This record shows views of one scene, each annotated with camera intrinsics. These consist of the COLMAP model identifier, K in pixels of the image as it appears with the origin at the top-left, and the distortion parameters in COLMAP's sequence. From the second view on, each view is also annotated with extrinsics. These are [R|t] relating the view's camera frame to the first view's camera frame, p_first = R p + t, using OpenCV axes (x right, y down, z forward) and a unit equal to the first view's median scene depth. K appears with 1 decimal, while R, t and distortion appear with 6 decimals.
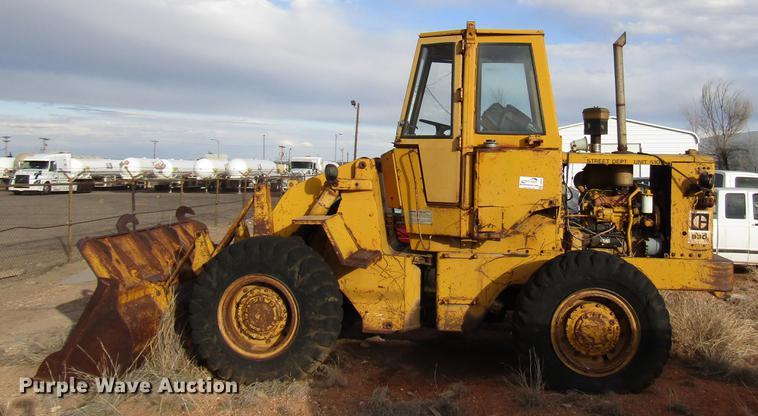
lens RADIAL K [[705.8, 0, 437.1], [0, 705.8, 154.2], [0, 0, 1]] dist [-0.010857, -0.005020]
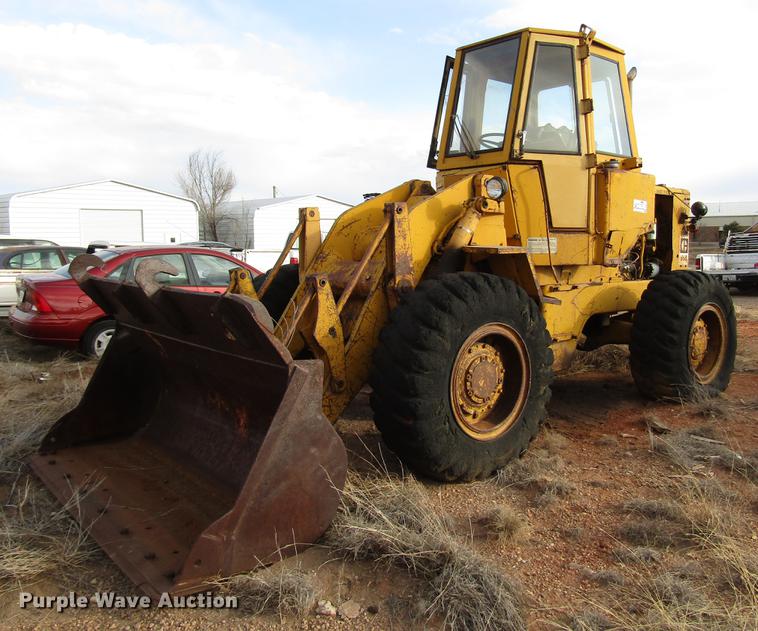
lens RADIAL K [[688.5, 0, 402.6], [0, 688.5, 290.4], [0, 0, 1]] dist [-0.009617, 0.003572]
pose [[0.702299, -0.063948, 0.709004, -0.741657], [0.002942, 0.996209, 0.086938, 0.069275], [-0.711876, -0.058971, 0.699825, 0.528192]]
